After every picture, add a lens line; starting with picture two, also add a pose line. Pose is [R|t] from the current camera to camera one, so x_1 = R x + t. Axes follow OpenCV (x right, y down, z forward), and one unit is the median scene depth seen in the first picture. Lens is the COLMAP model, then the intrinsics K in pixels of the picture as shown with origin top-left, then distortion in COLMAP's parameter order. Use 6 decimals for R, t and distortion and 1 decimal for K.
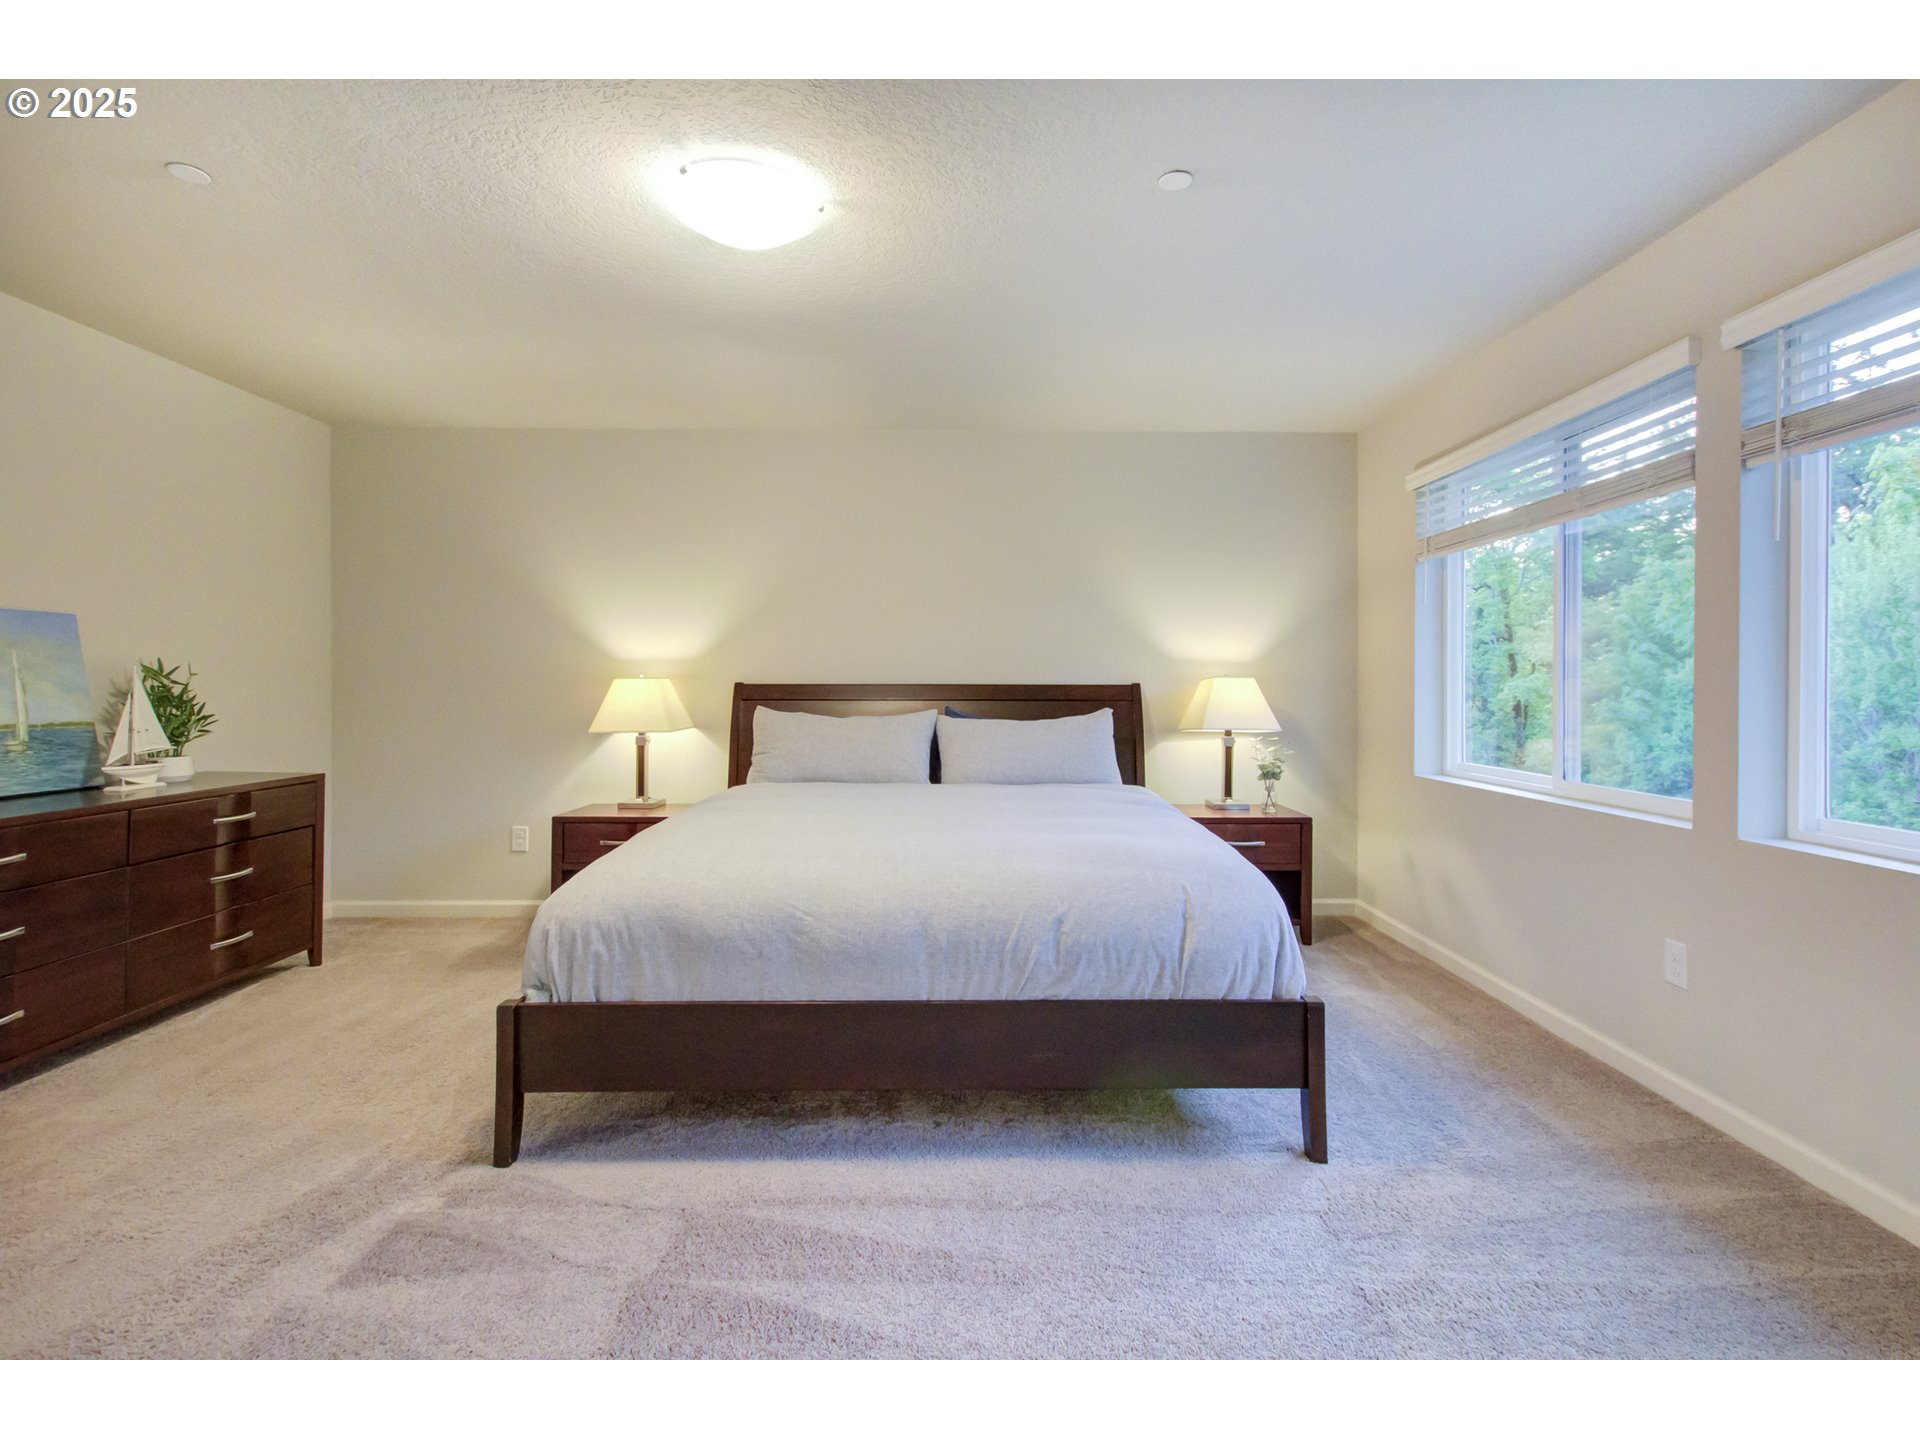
lens RADIAL K [[907.0, 0, 973.0], [0, 907.0, 704.4], [0, 0, 1]] dist [0.001759, 0.000069]
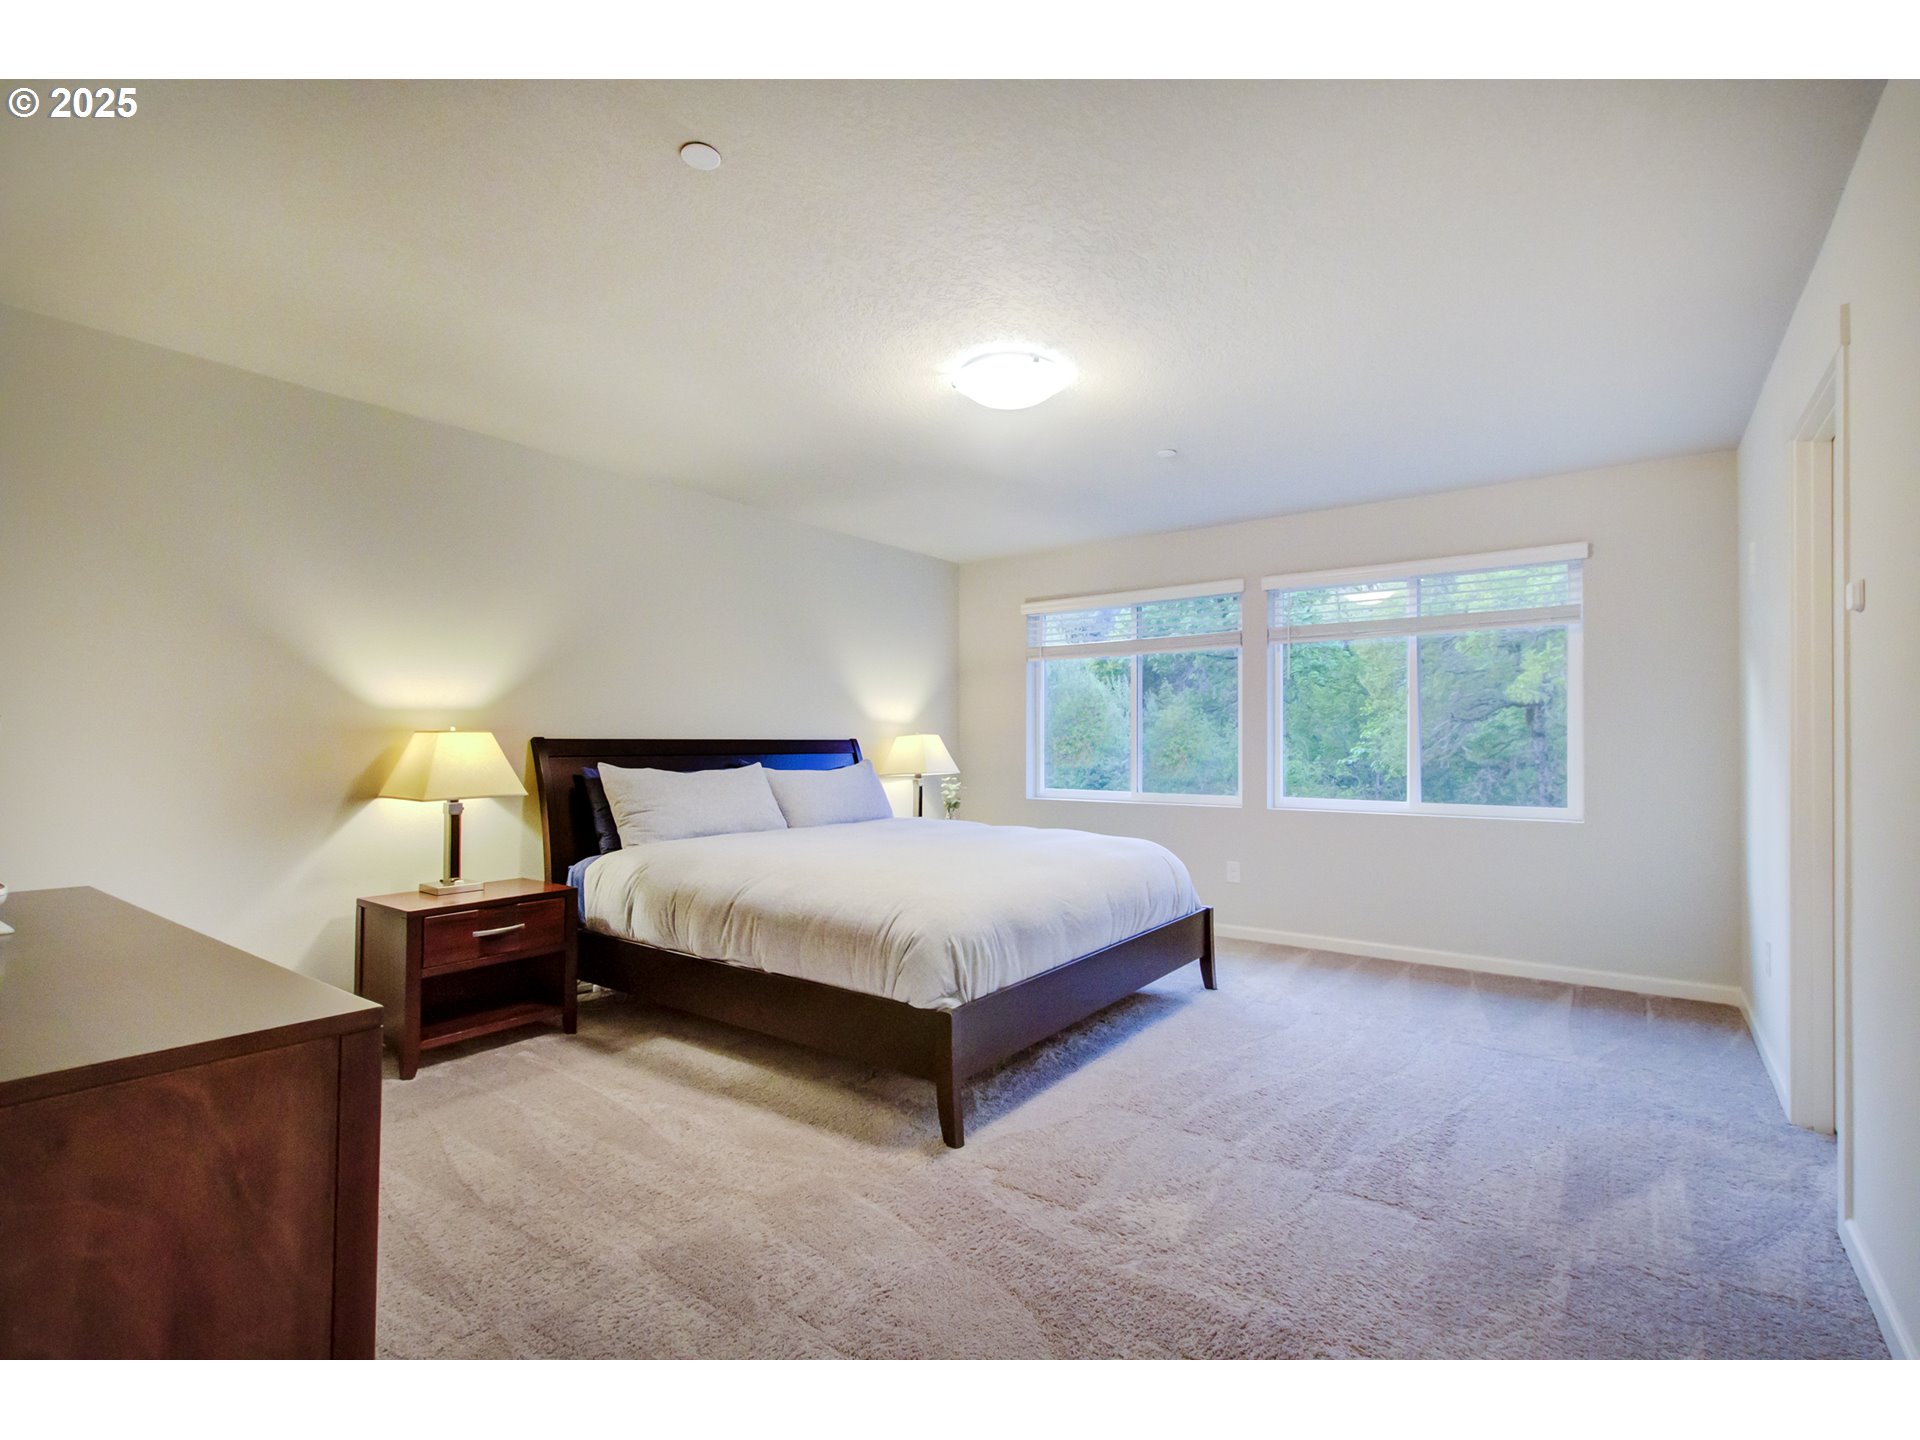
lens RADIAL K [[898.6, 0, 960.0], [0, 898.6, 720.0], [0, 0, 1]] dist [0.002472, 0.000615]
pose [[0.602190, 0.015905, 0.798195, -1.020583], [0.017869, 0.999283, -0.033393, -0.007129], [-0.798153, 0.034372, 0.601473, 0.197636]]
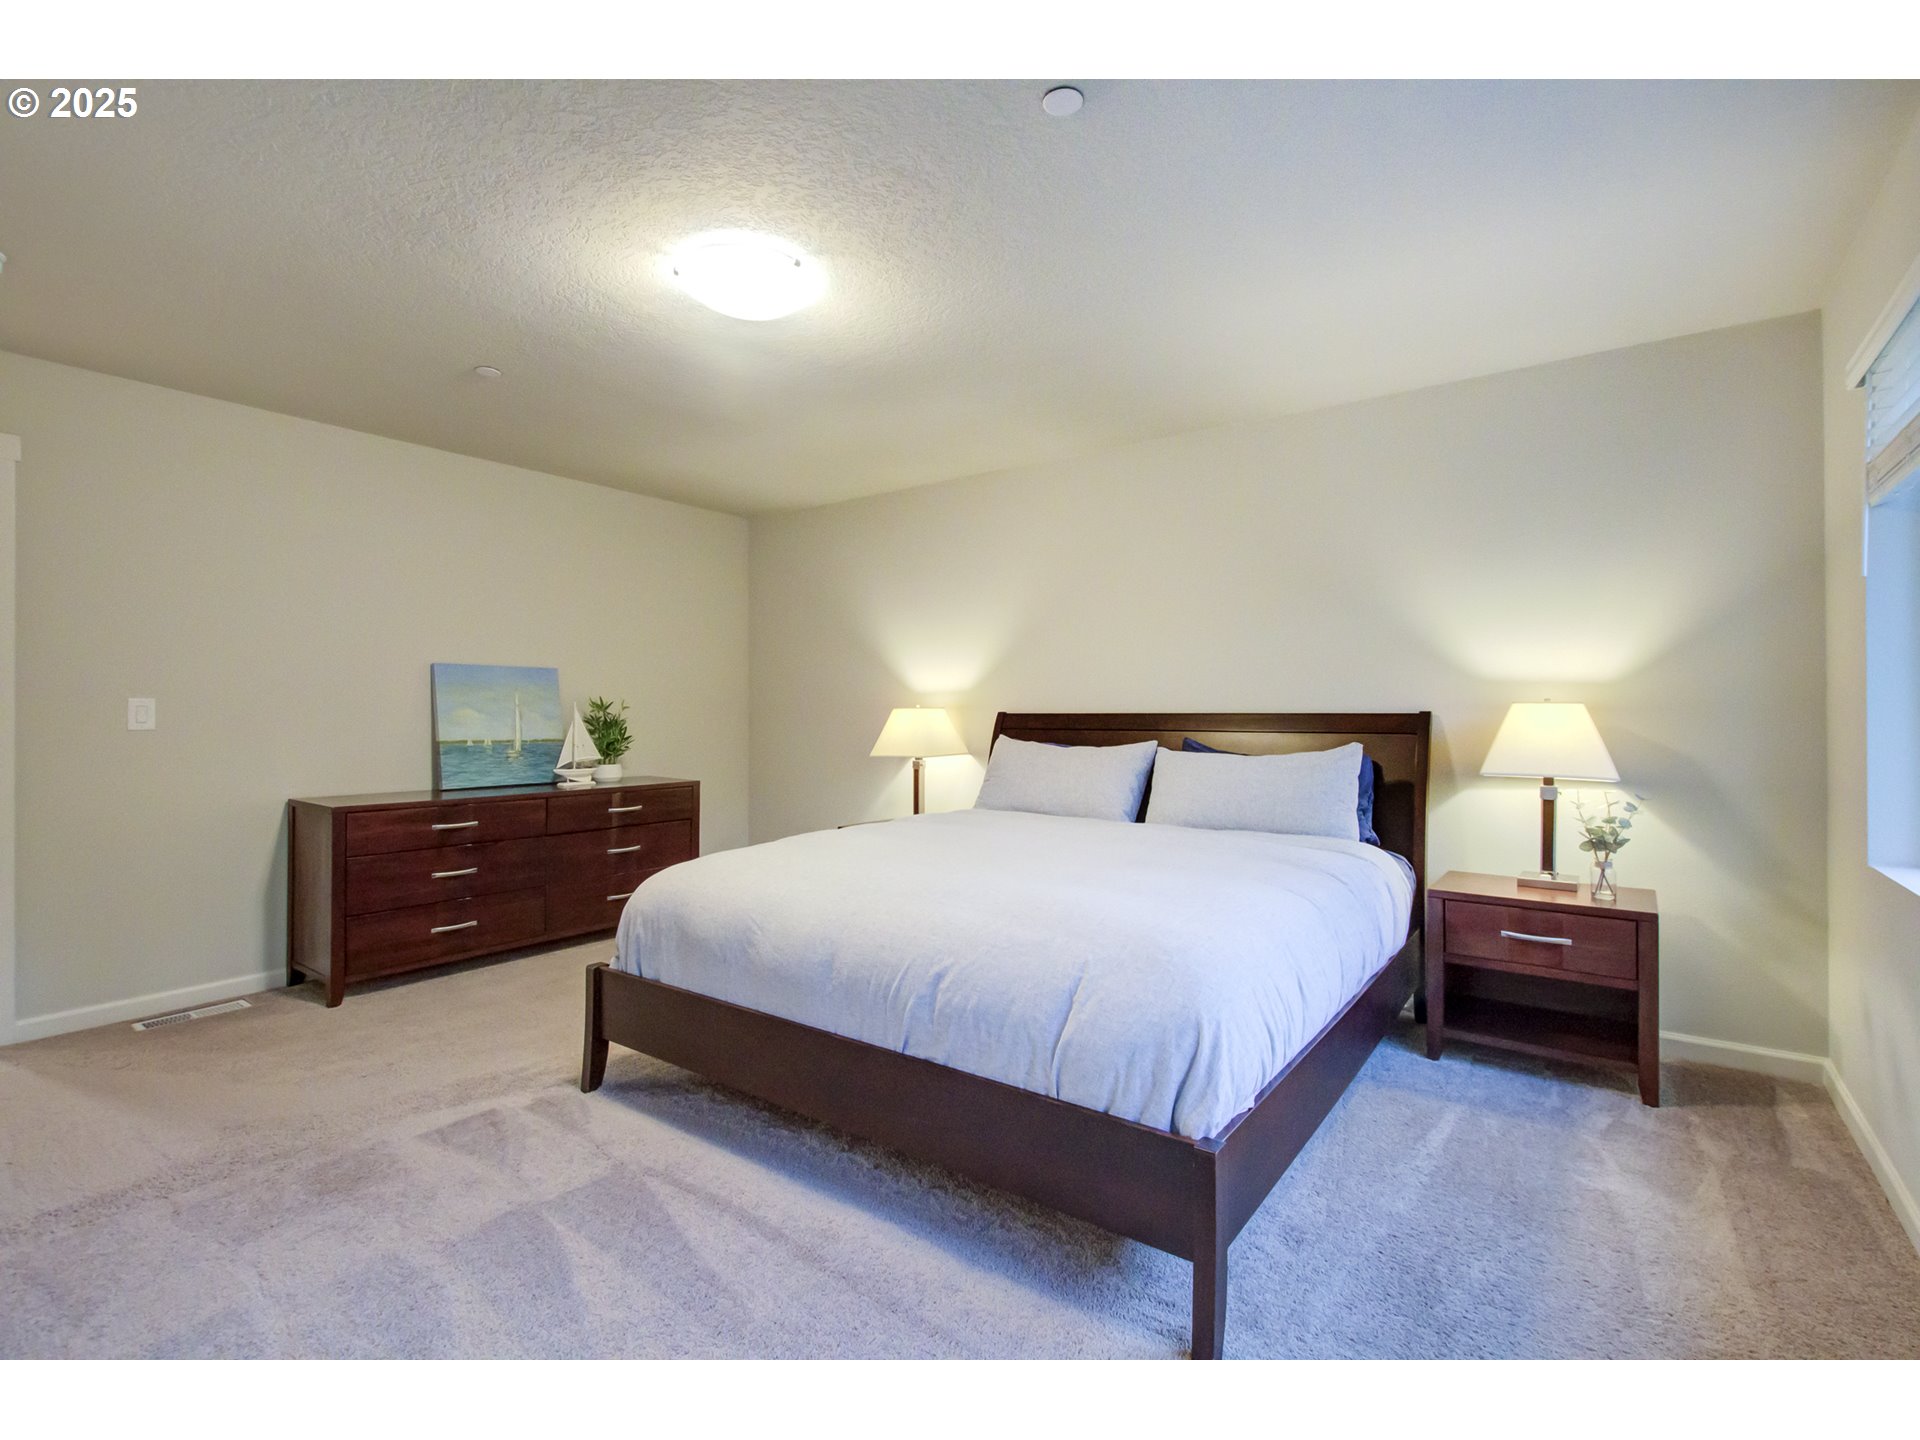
lens RADIAL K [[898.6, 0, 960.0], [0, 898.6, 720.0], [0, 0, 1]] dist [0.002472, 0.000615]
pose [[0.796867, 0.002585, -0.604149, 0.464912], [-0.011883, 0.999864, -0.011395, -0.003768], [0.604038, 0.016259, 0.796790, 0.213003]]
